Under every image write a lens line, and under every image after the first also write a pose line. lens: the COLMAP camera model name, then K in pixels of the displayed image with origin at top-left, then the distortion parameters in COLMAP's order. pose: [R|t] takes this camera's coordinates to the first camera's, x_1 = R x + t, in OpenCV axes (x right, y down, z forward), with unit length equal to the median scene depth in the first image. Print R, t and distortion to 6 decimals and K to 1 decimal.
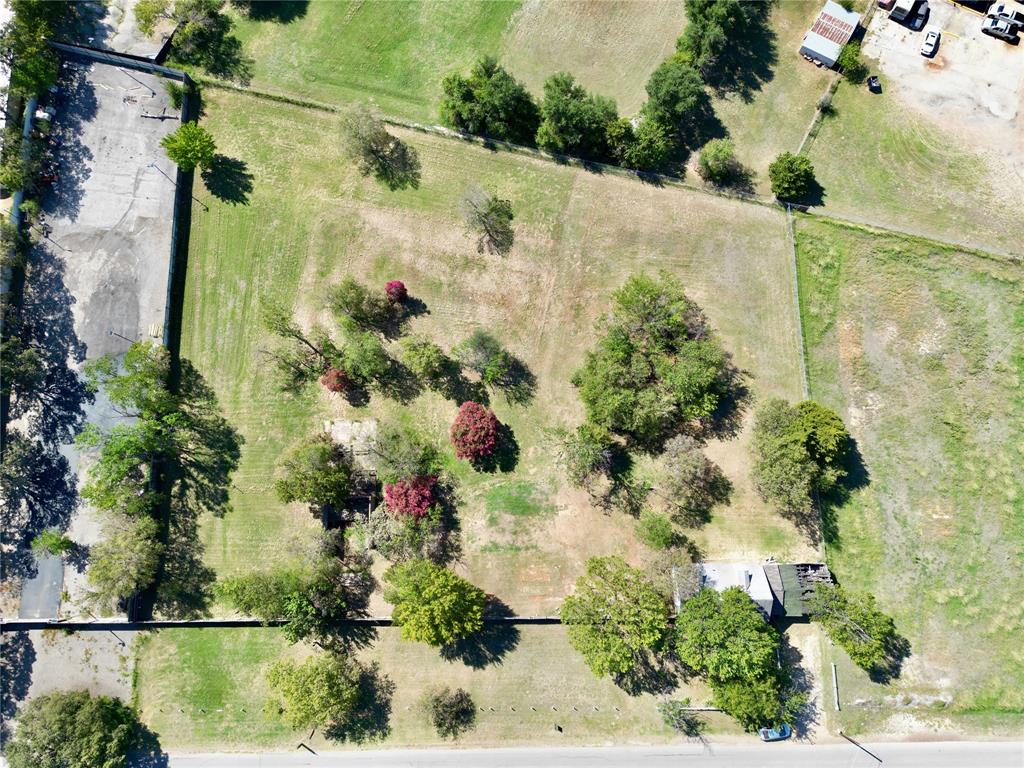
lens RADIAL K [[716.1, 0, 514.1], [0, 716.1, 385.5], [0, 0, 1]] dist [0.084309, -0.086647]
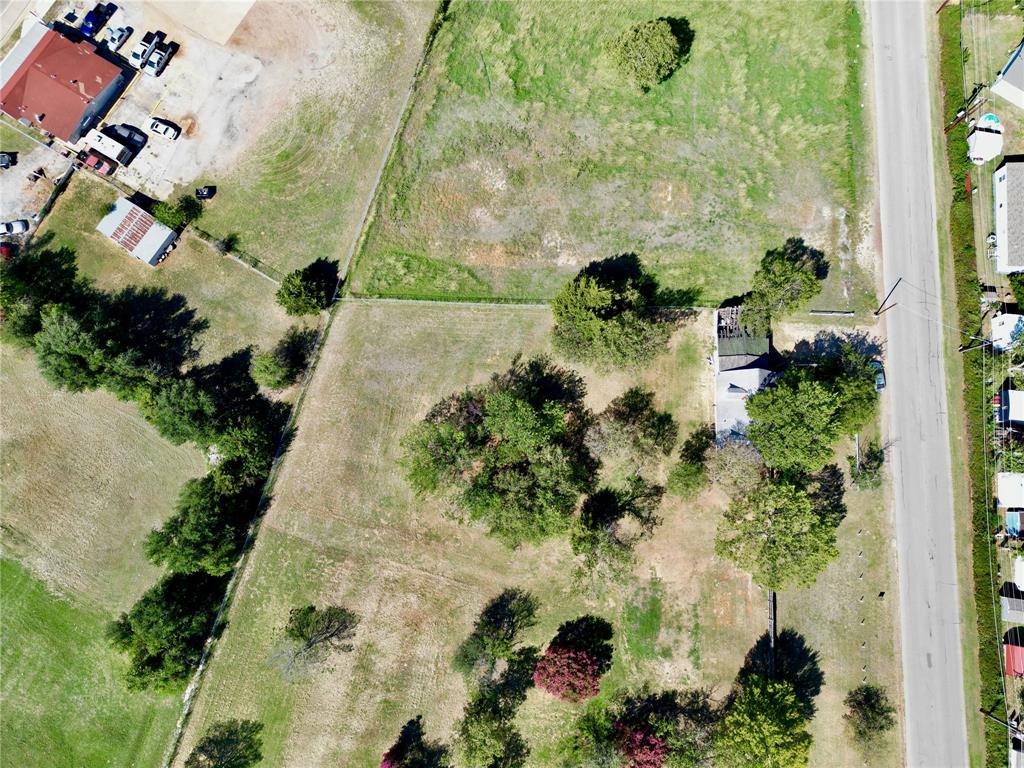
lens RADIAL K [[716.1, 0, 514.1], [0, 716.1, 385.5], [0, 0, 1]] dist [0.084309, -0.086647]
pose [[0.056521, -0.984069, 0.168566, 0.131077], [0.984706, 0.082814, 0.153284, -0.159606], [-0.164802, 0.157324, 0.973699, 0.089550]]
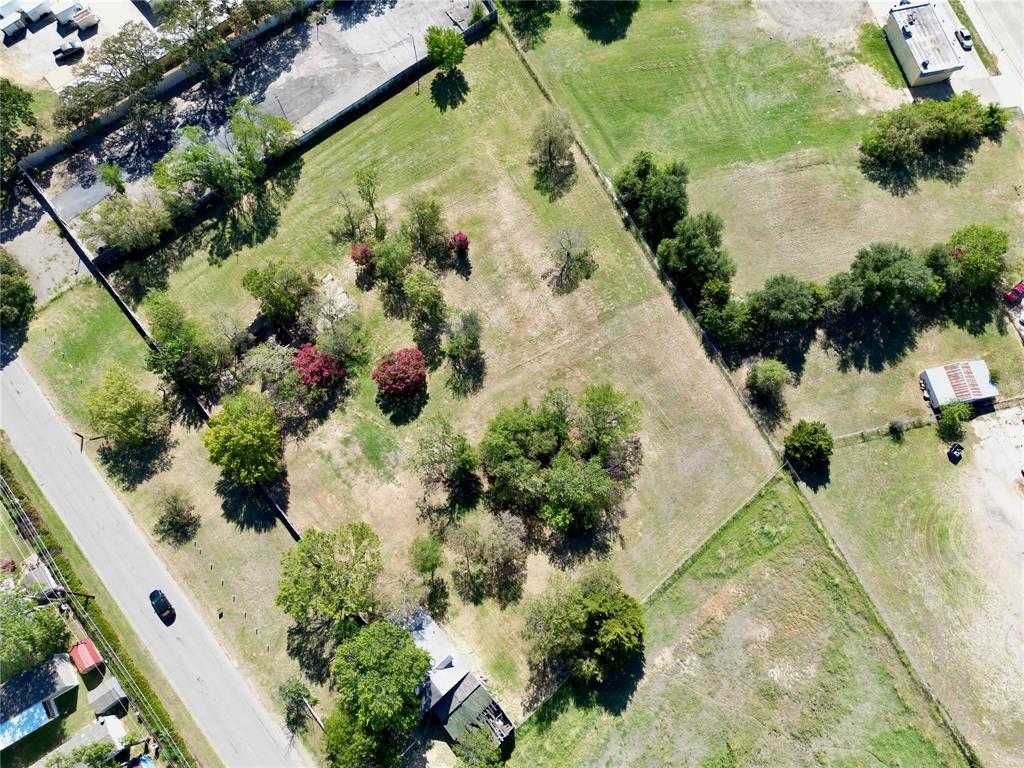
lens RADIAL K [[716.1, 0, 514.1], [0, 716.1, 385.5], [0, 0, 1]] dist [0.084309, -0.086647]
pose [[0.646288, 0.722490, -0.245599, 0.314470], [-0.751760, 0.658076, -0.042344, -0.003608], [0.131030, 0.211998, 0.968446, 0.000071]]
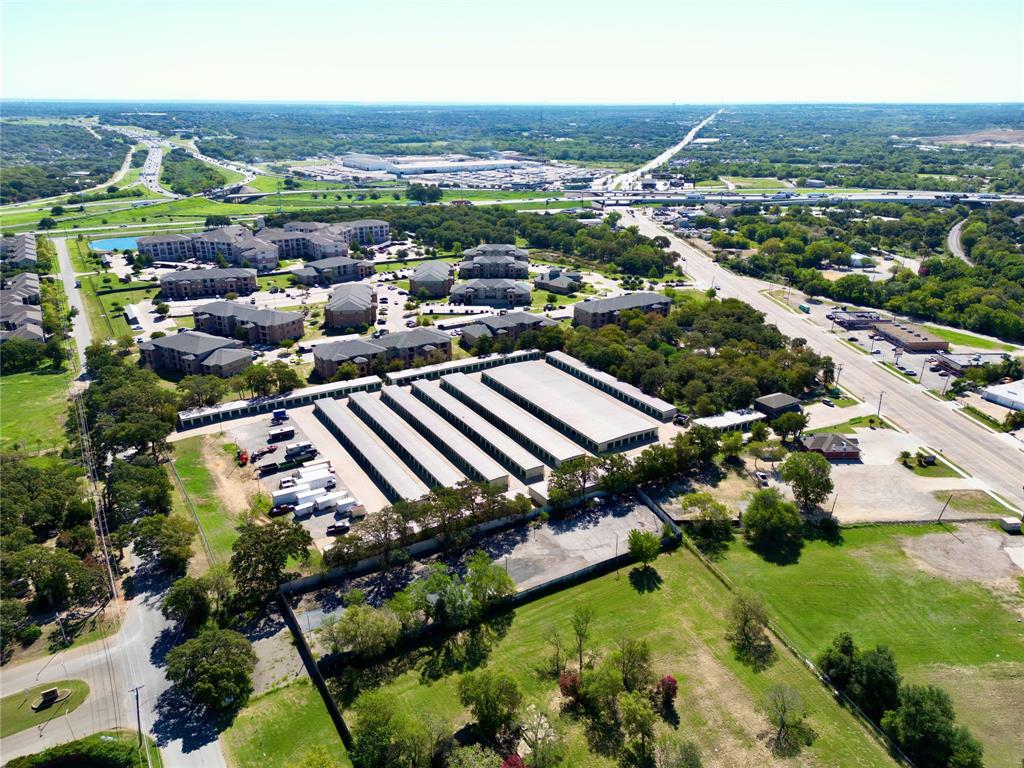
lens RADIAL K [[716.1, 0, 514.1], [0, 716.1, 385.5], [0, 0, 1]] dist [0.084309, -0.086647]
pose [[0.520431, 0.316482, -0.793089, 0.441558], [-0.842033, 0.344532, -0.415064, 0.364557], [0.141884, 0.883819, 0.445794, 0.073950]]
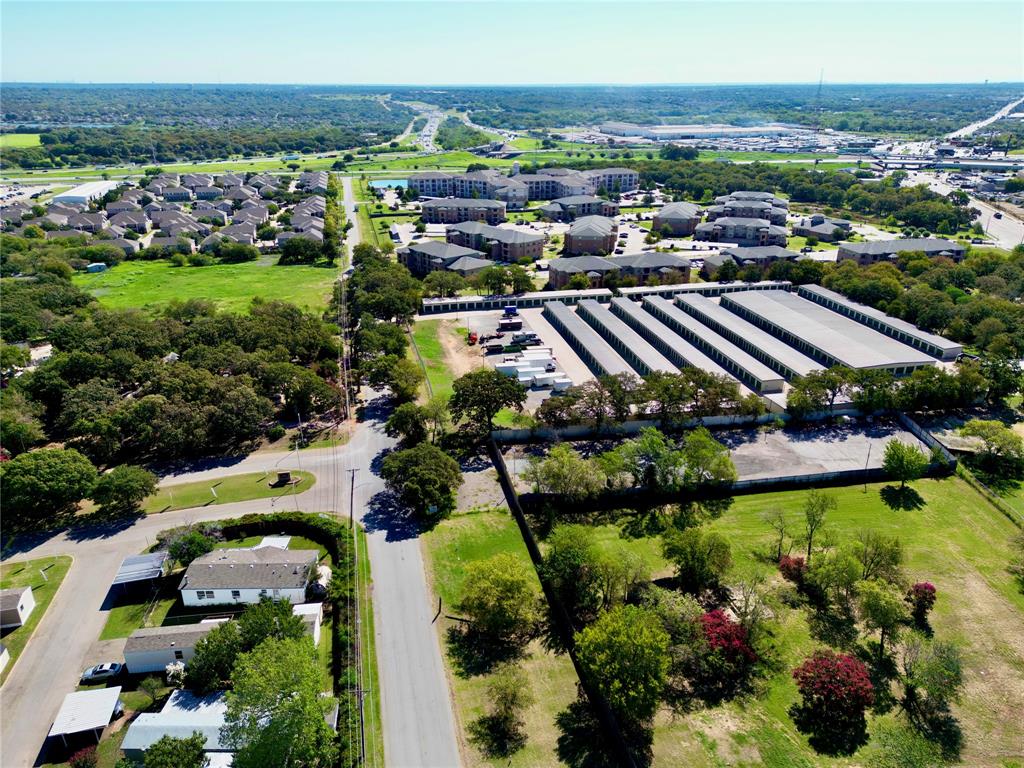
lens RADIAL K [[717.9, 0, 513.2], [0, 717.9, 383.2], [0, 0, 1]] dist [0.084139, -0.087102]
pose [[0.210241, 0.376394, -0.902290, 0.444554], [-0.963371, 0.236921, -0.125641, 0.407128], [0.166481, 0.895654, 0.412417, 0.311176]]
